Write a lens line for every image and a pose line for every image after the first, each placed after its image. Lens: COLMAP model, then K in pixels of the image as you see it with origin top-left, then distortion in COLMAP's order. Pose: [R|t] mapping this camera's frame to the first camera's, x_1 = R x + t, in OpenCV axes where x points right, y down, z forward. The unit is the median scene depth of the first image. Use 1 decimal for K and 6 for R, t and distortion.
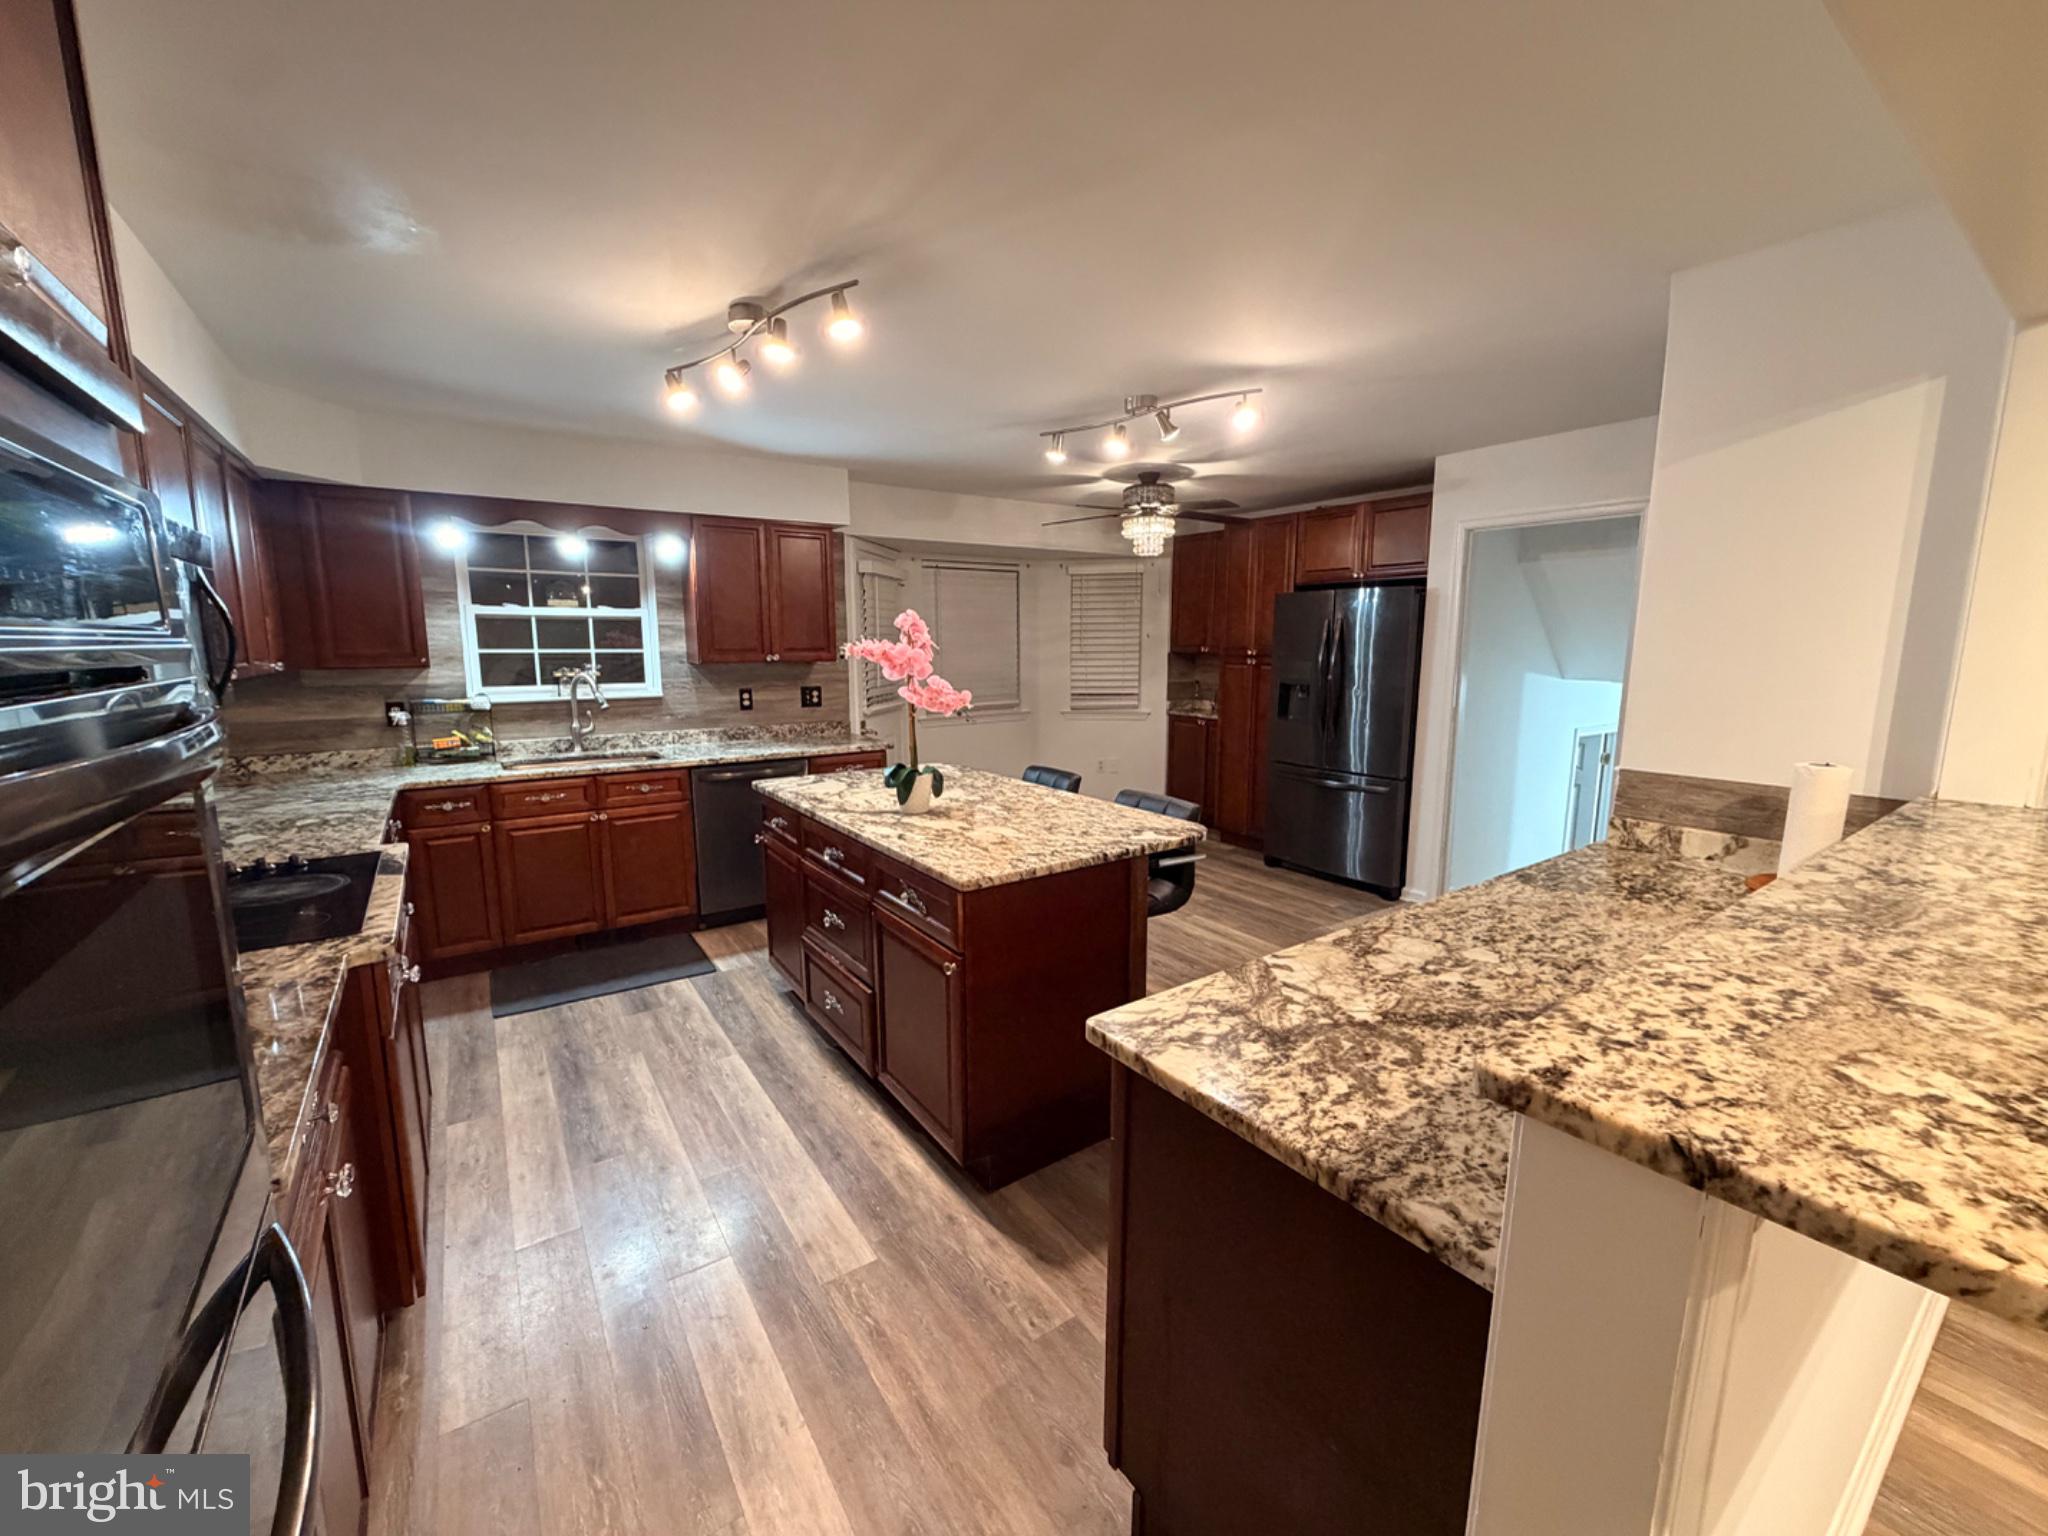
lens RADIAL K [[819.1, 0, 1025.0], [0, 819.1, 770.4], [0, 0, 1]] dist [0.000027, -0.000021]
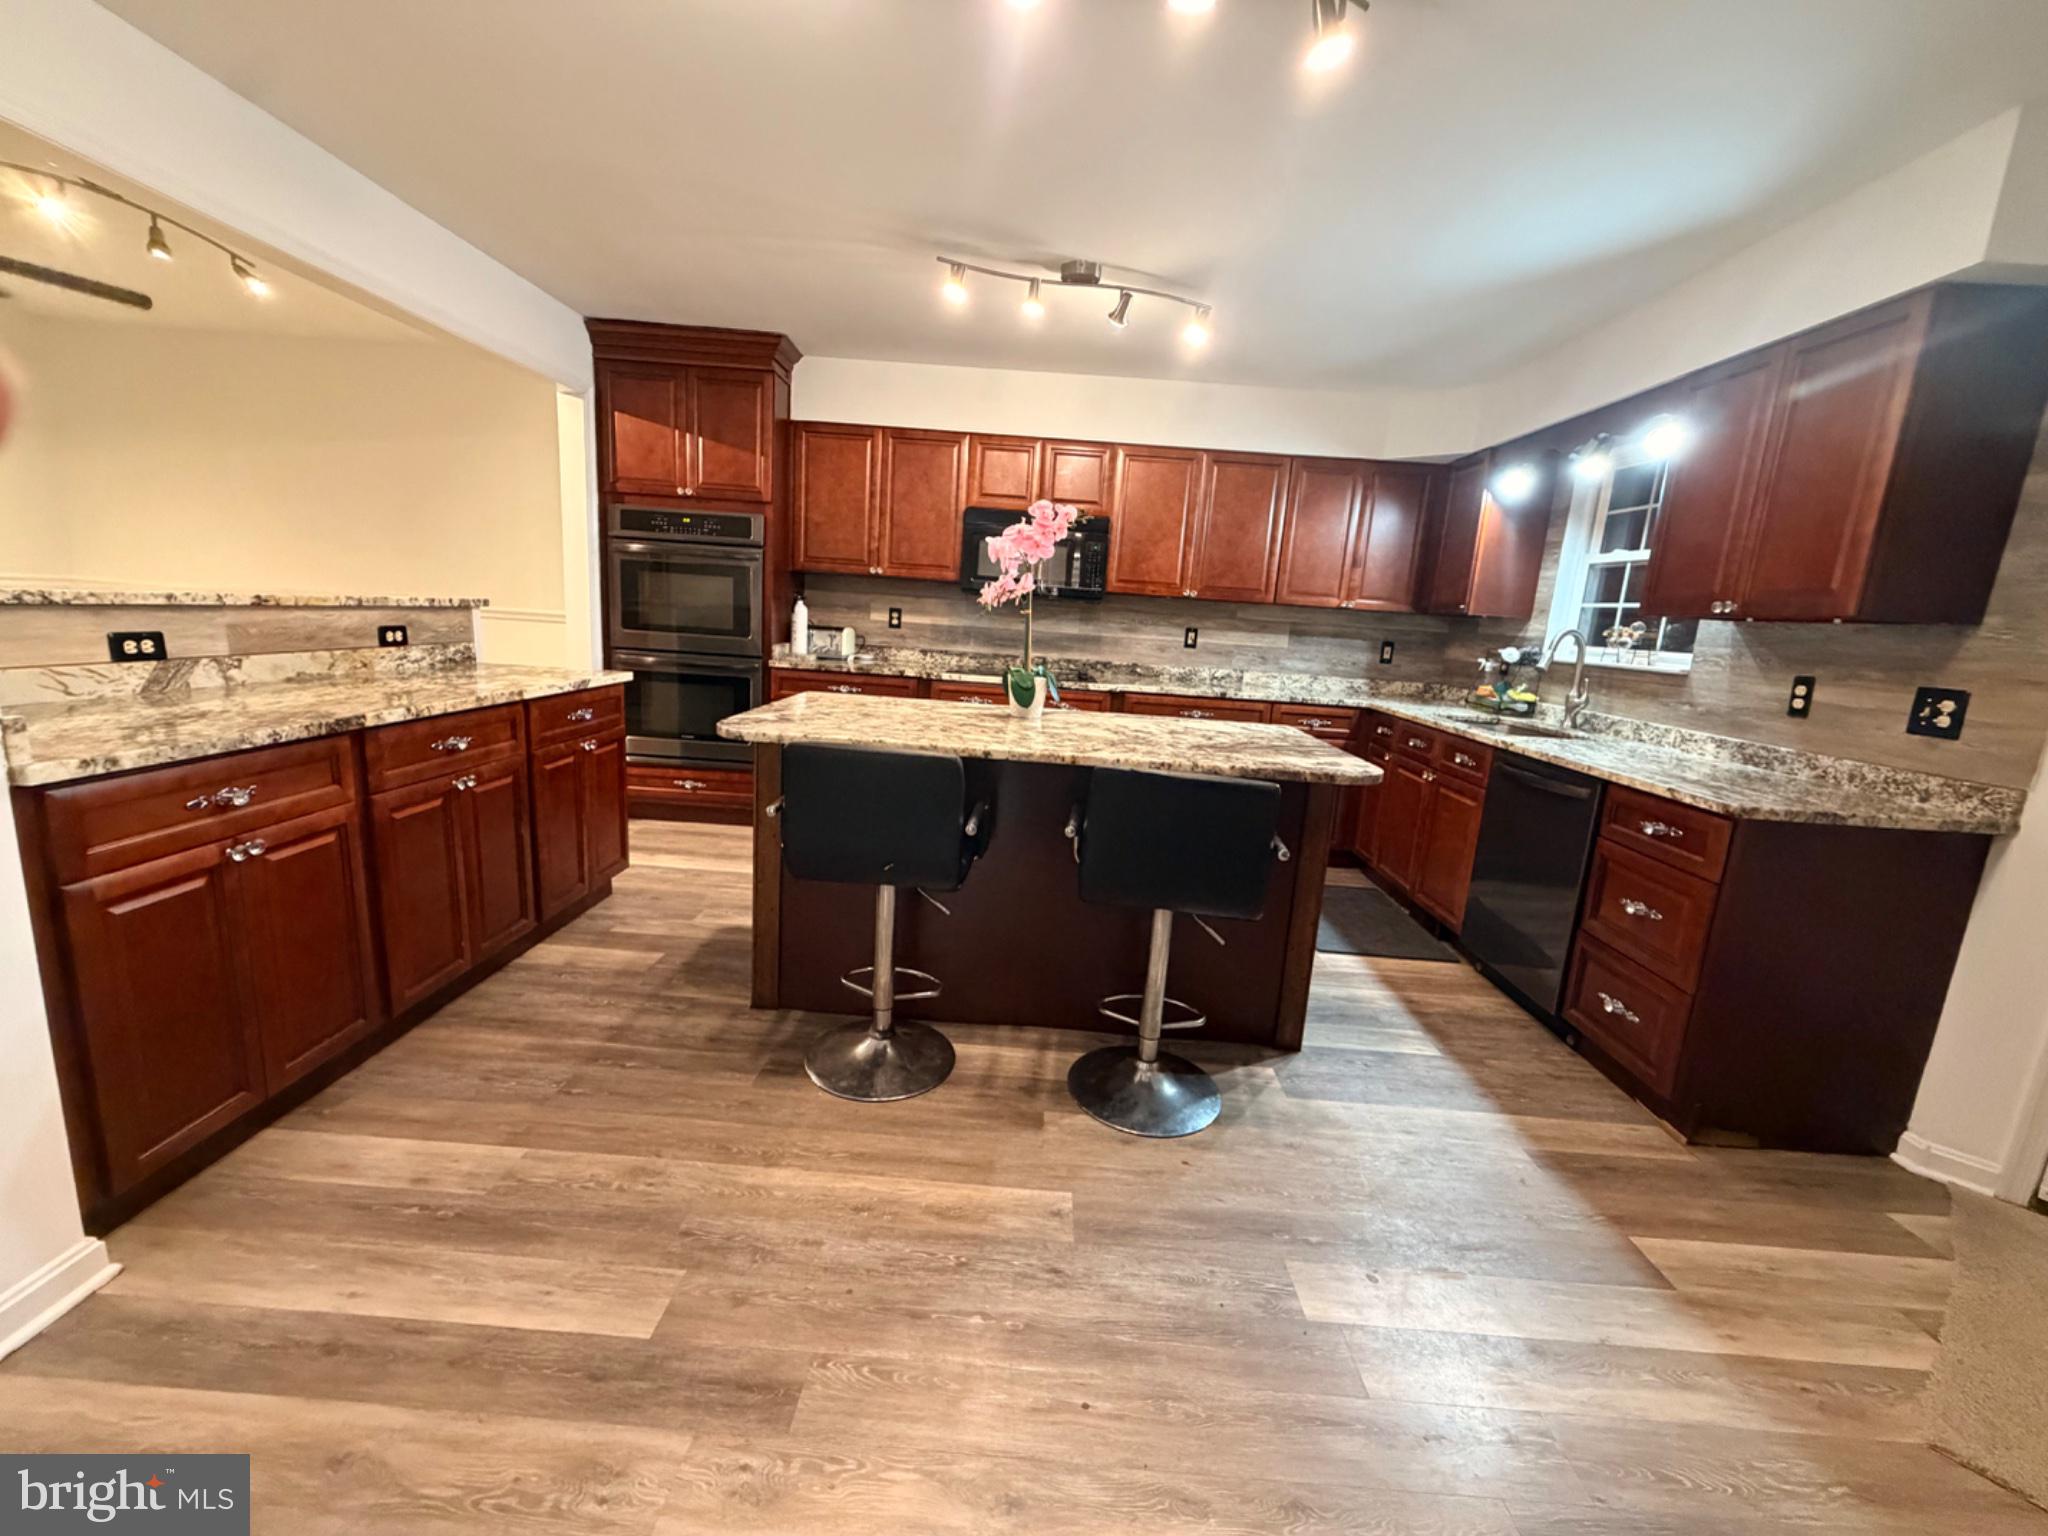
lens RADIAL K [[819.1, 0, 1020.6], [0, 819.1, 767.6], [0, 0, 1]] dist [0.000027, -0.000021]
pose [[-0.589168, 0.120454, -0.798982, 0.385801], [-0.183911, 0.942881, 0.277764, -0.100640], [0.786802, 0.310591, -0.533362, 0.927060]]
